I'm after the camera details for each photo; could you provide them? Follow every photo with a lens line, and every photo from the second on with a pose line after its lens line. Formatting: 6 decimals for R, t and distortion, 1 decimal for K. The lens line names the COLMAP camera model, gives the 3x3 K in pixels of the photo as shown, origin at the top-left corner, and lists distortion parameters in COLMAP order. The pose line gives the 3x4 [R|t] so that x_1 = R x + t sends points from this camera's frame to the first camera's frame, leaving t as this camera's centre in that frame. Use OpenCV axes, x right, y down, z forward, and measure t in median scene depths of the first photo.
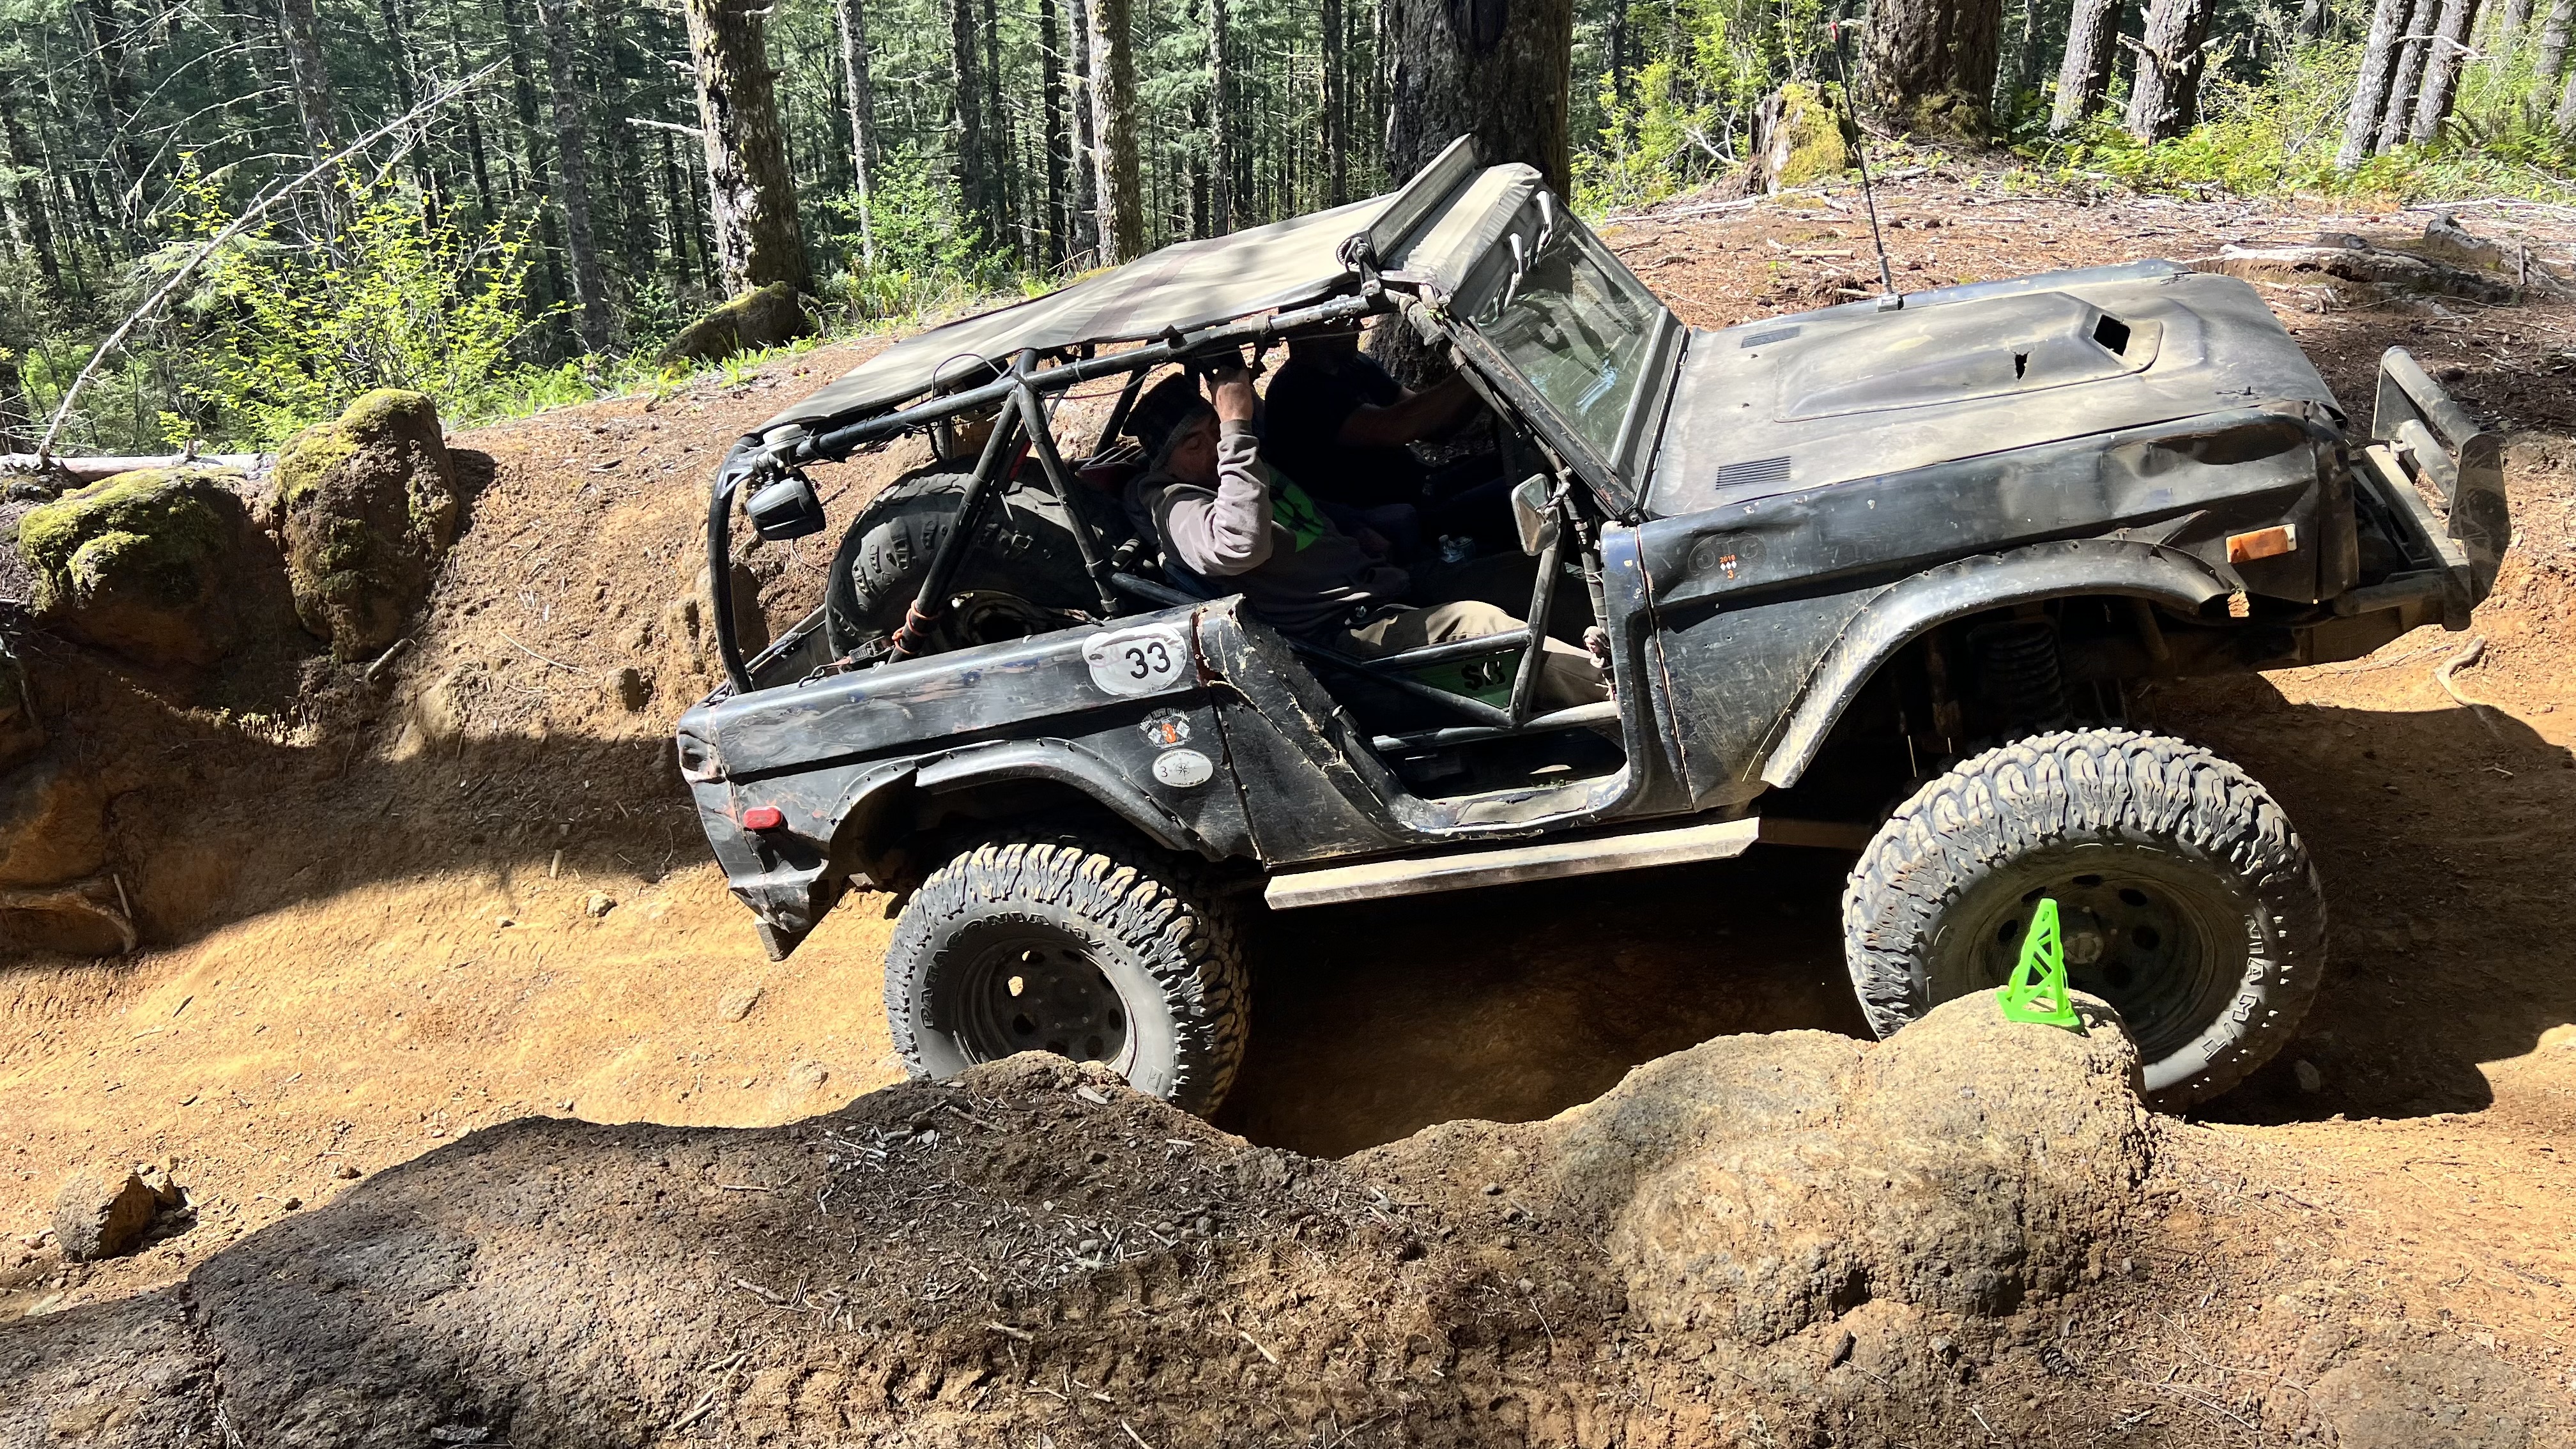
lens RADIAL K [[1958.2, 0, 1279.7], [0, 1958.2, 734.6], [0, 0, 1]] dist [0.070301, -0.077815]
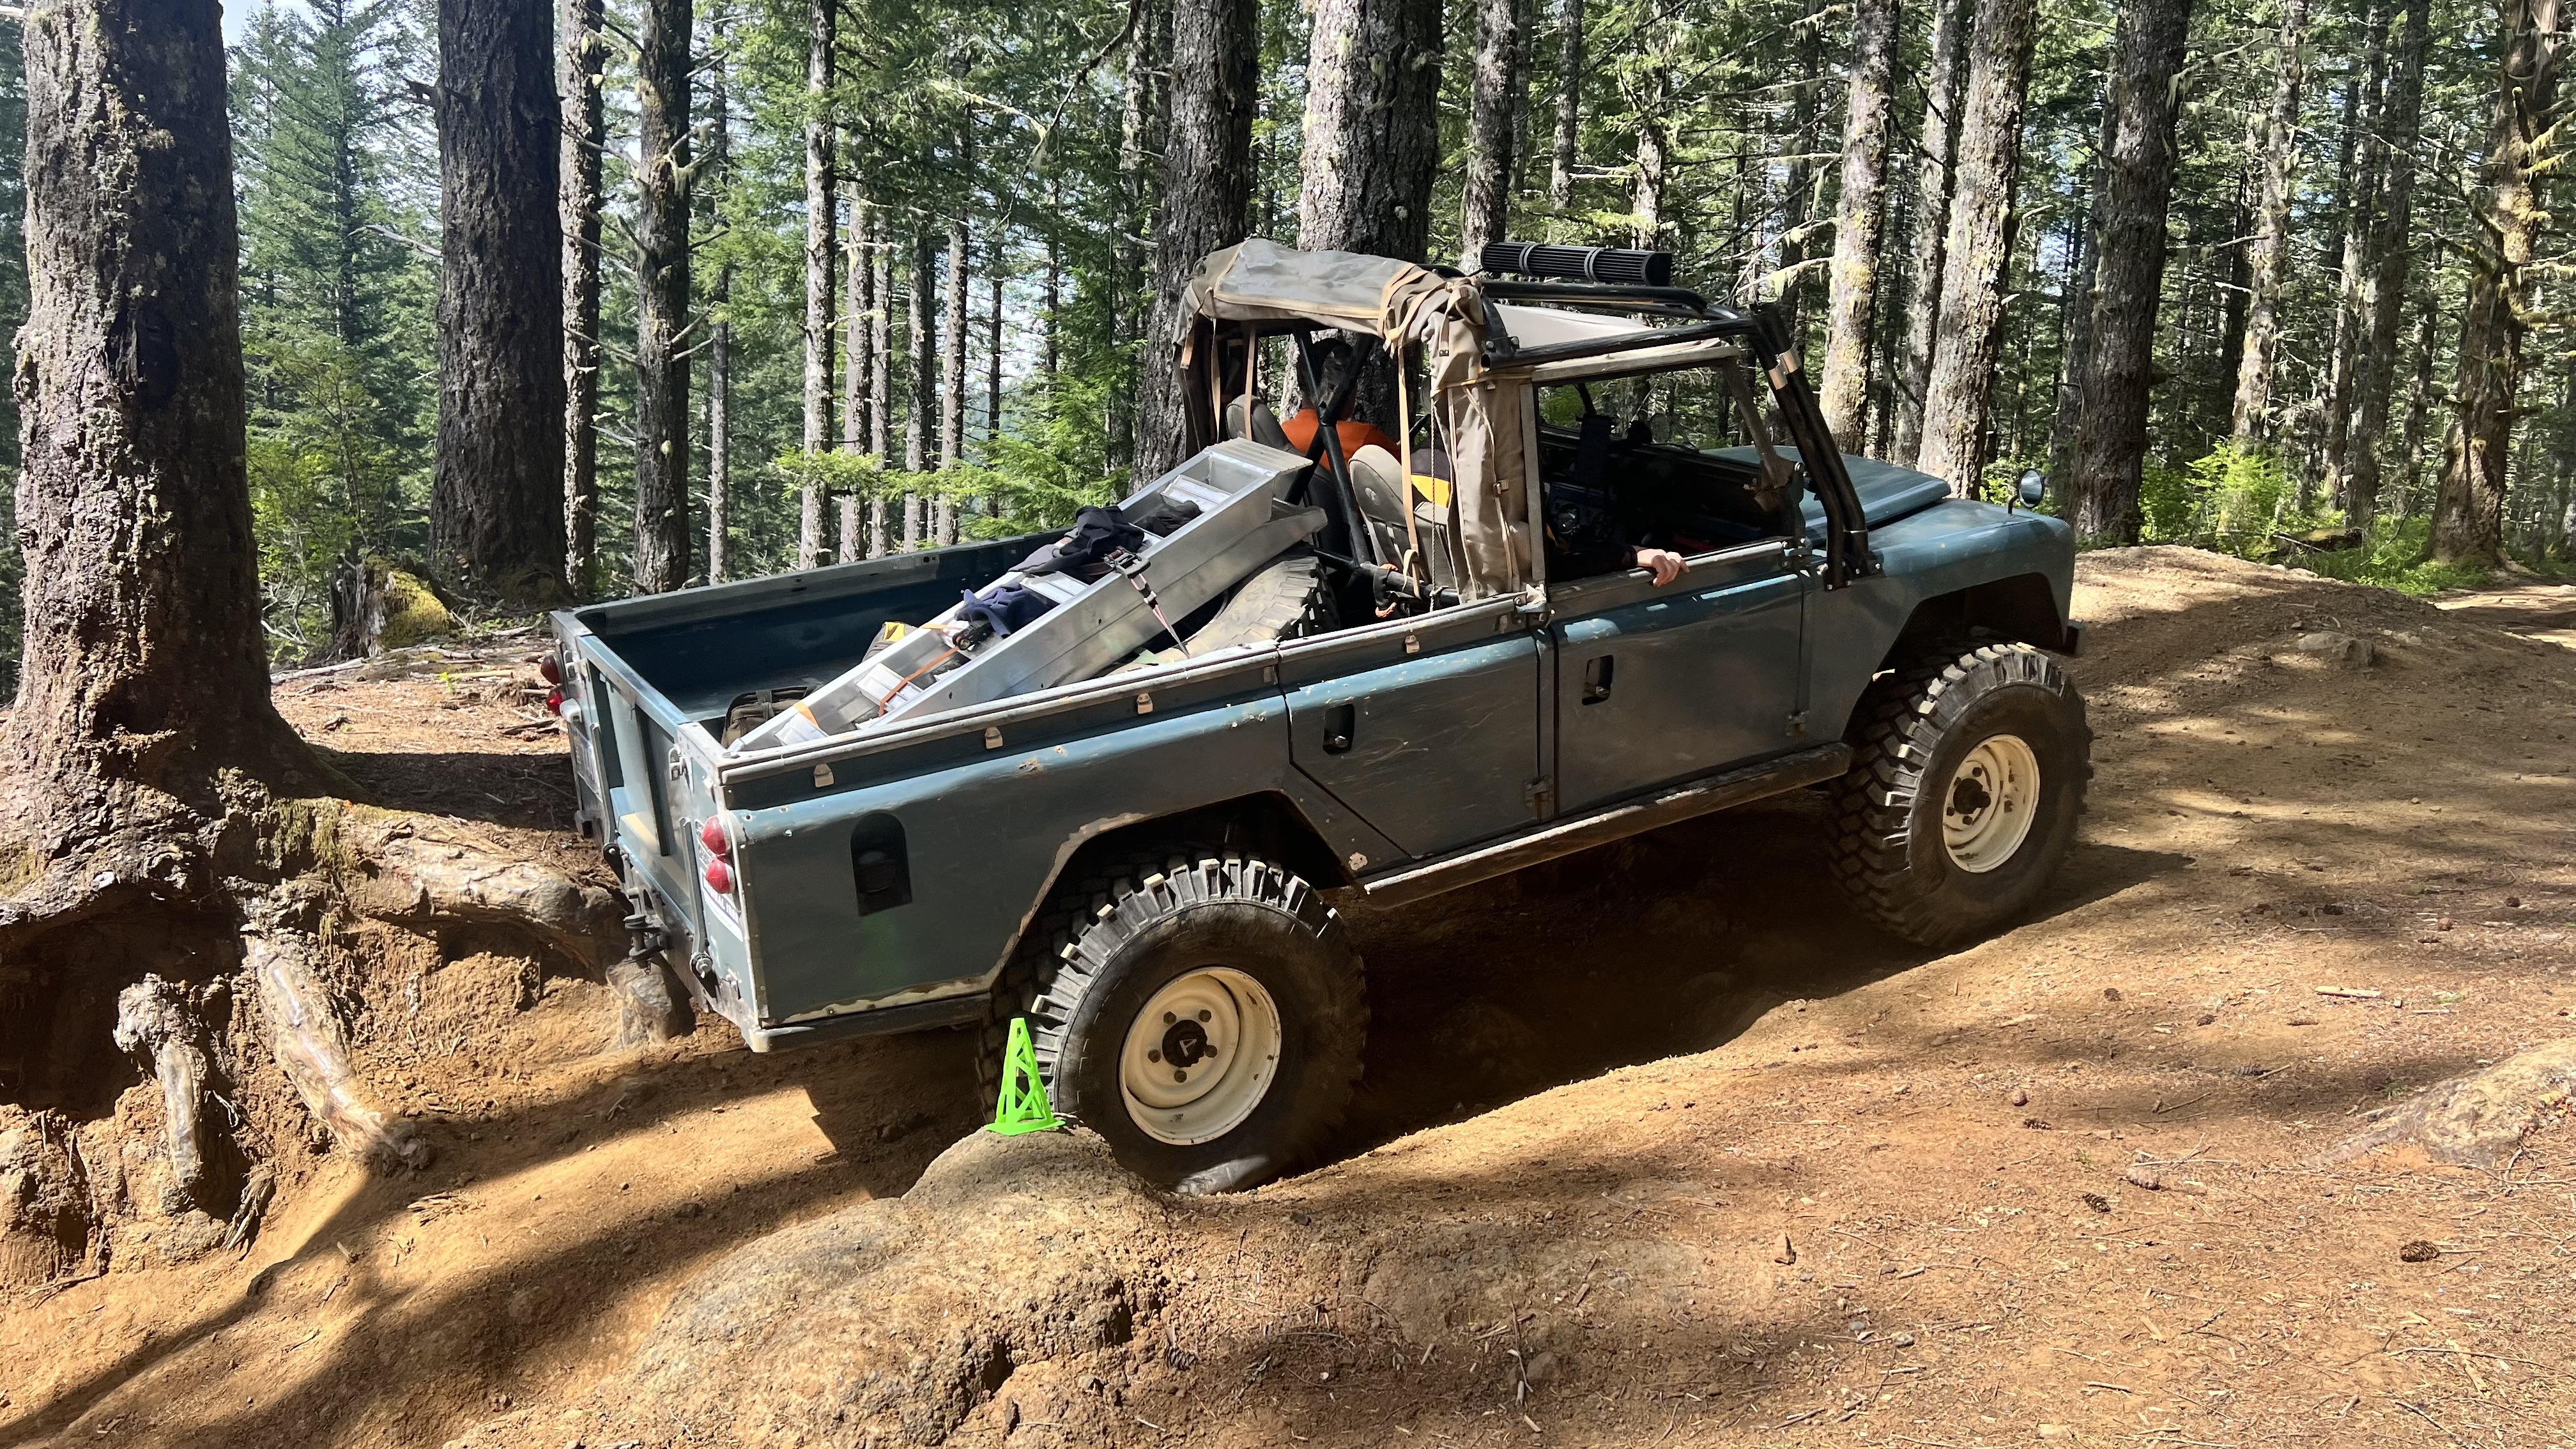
lens RADIAL K [[1958.2, 0, 1352.4], [0, 1958.2, 684.4], [0, 0, 1]] dist [0.070301, -0.077815]
pose [[0.713375, -0.052673, 0.698800, -0.119164], [0.271410, 0.940114, -0.206208, 0.093660], [-0.646090, 0.336765, 0.684951, 0.032169]]
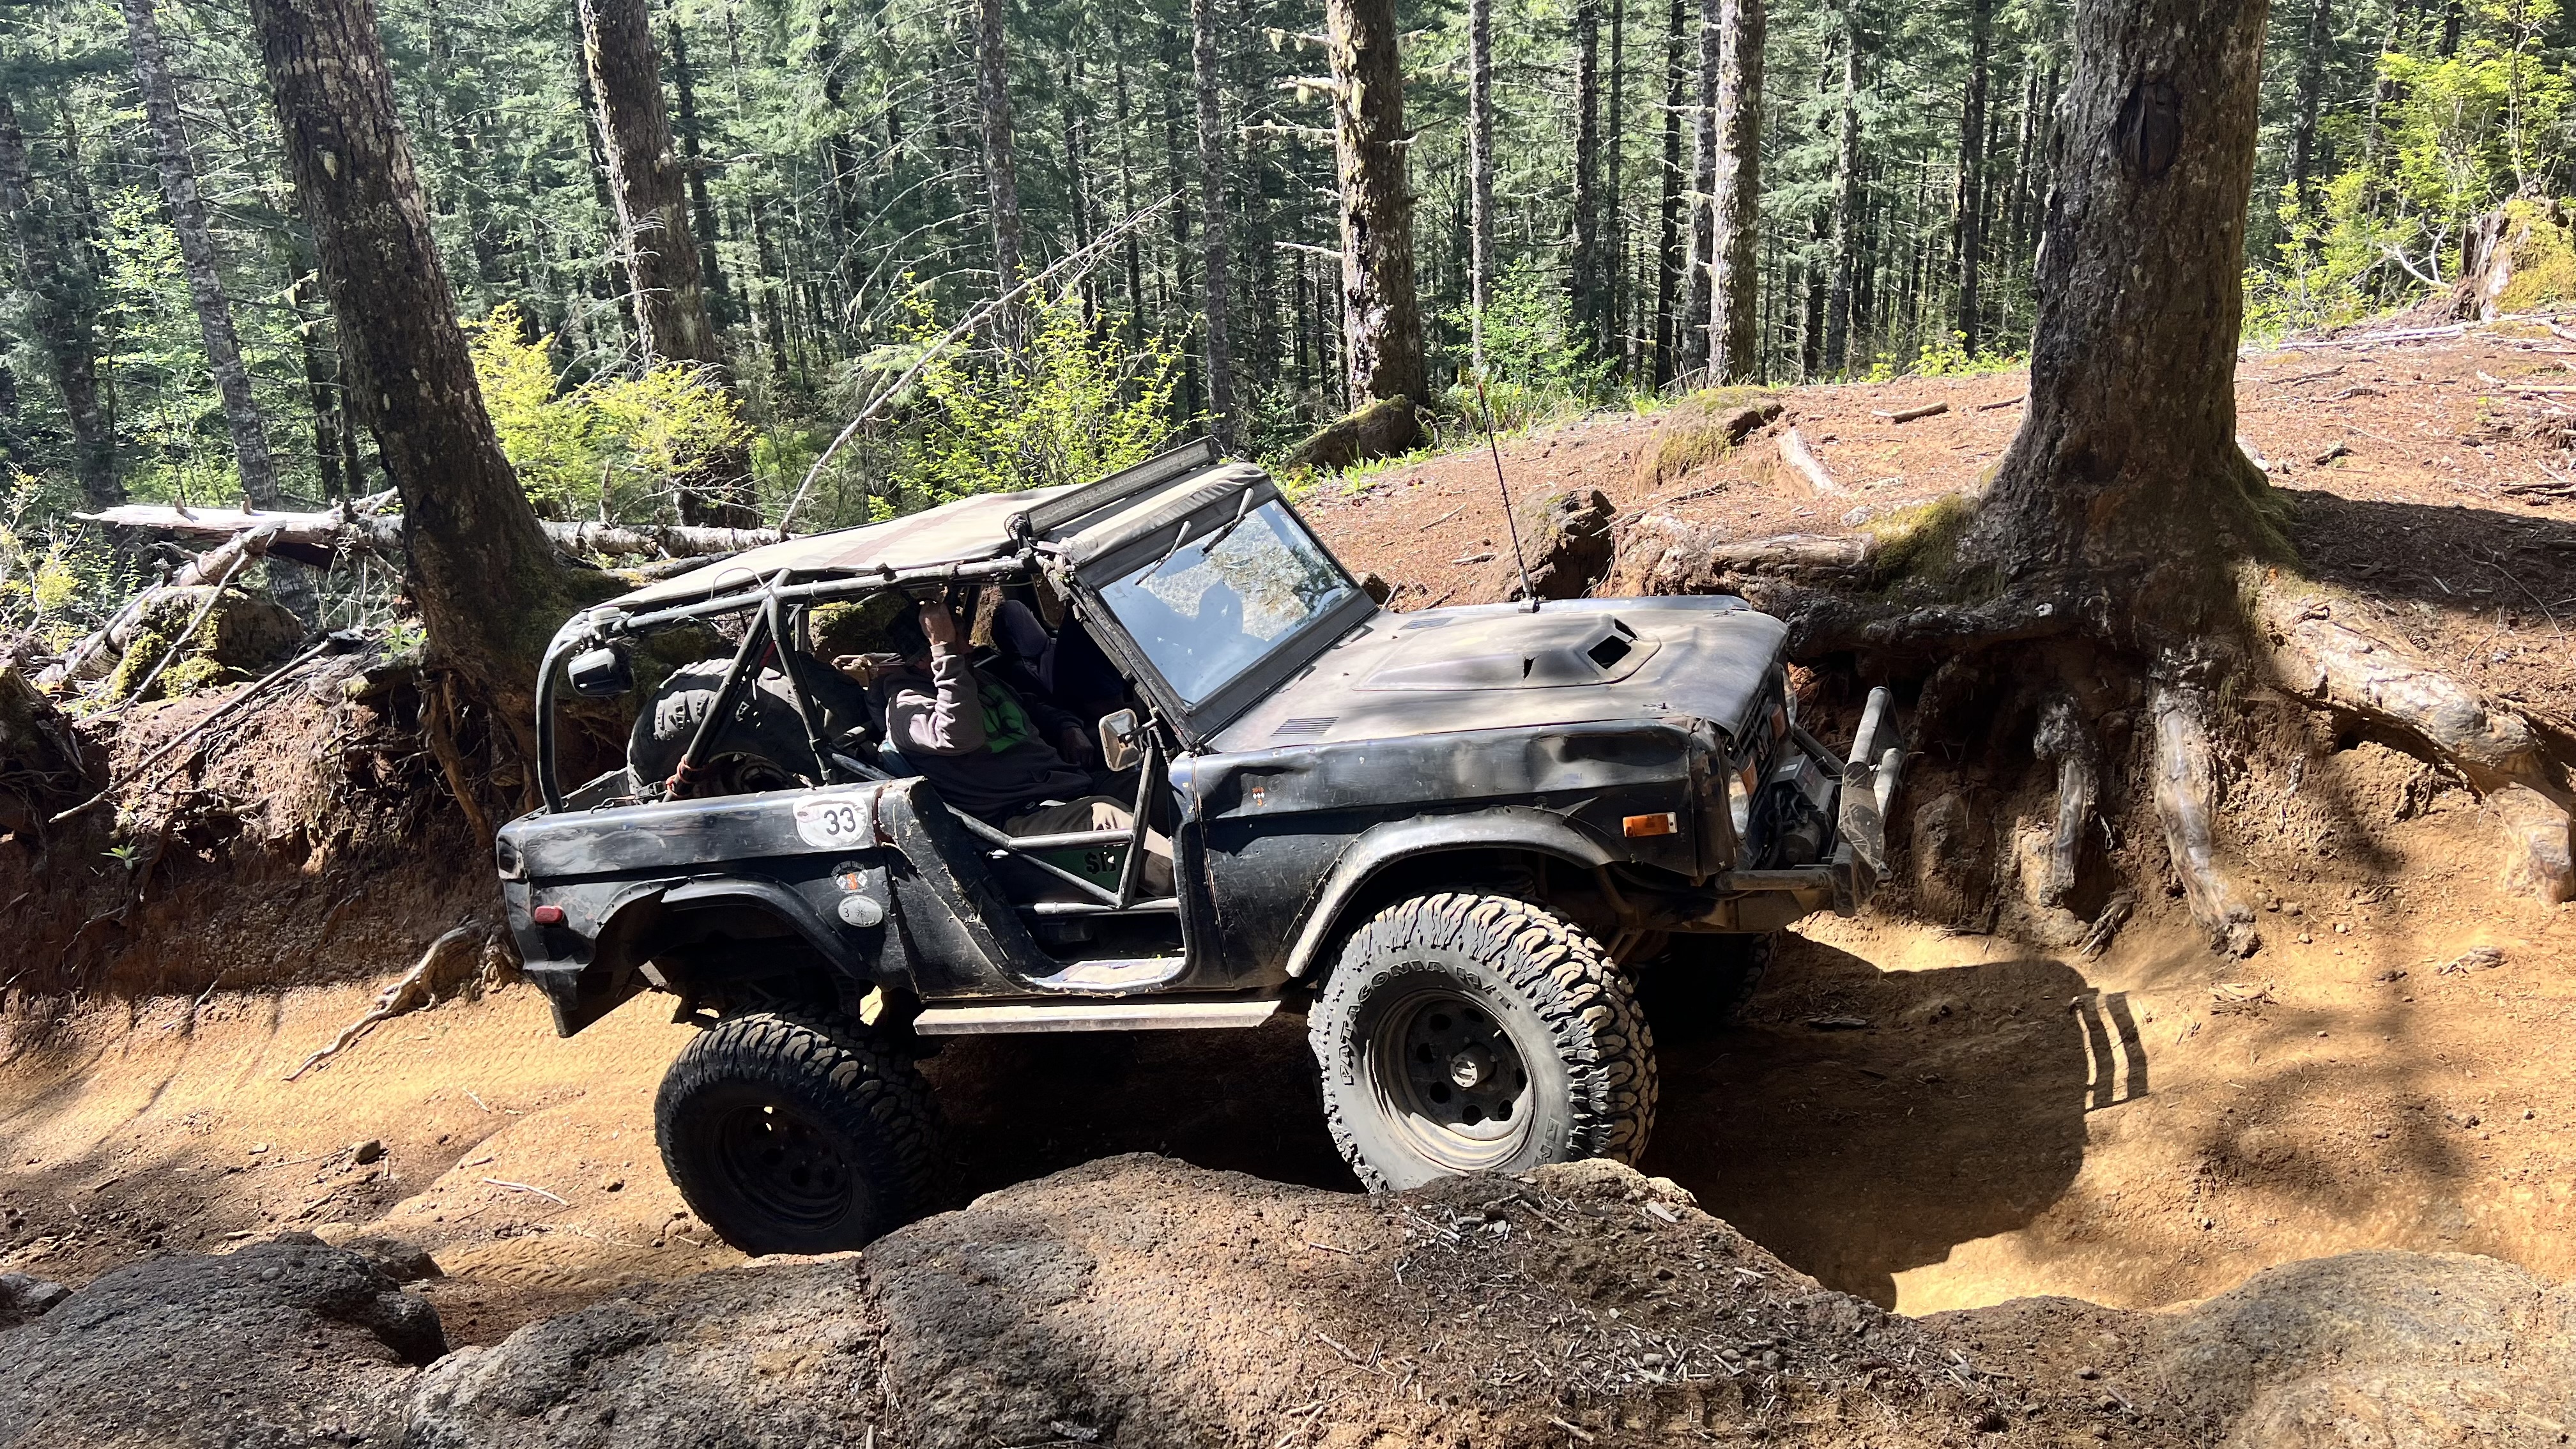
lens RADIAL K [[1958.2, 0, 1264.3], [0, 1958.2, 727.2], [0, 0, 1]] dist [0.070301, -0.077815]
pose [[0.953757, 0.071974, -0.291835, -0.005596], [-0.088219, 0.995178, -0.042878, -0.001282], [0.287341, 0.066640, 0.955507, -0.020721]]
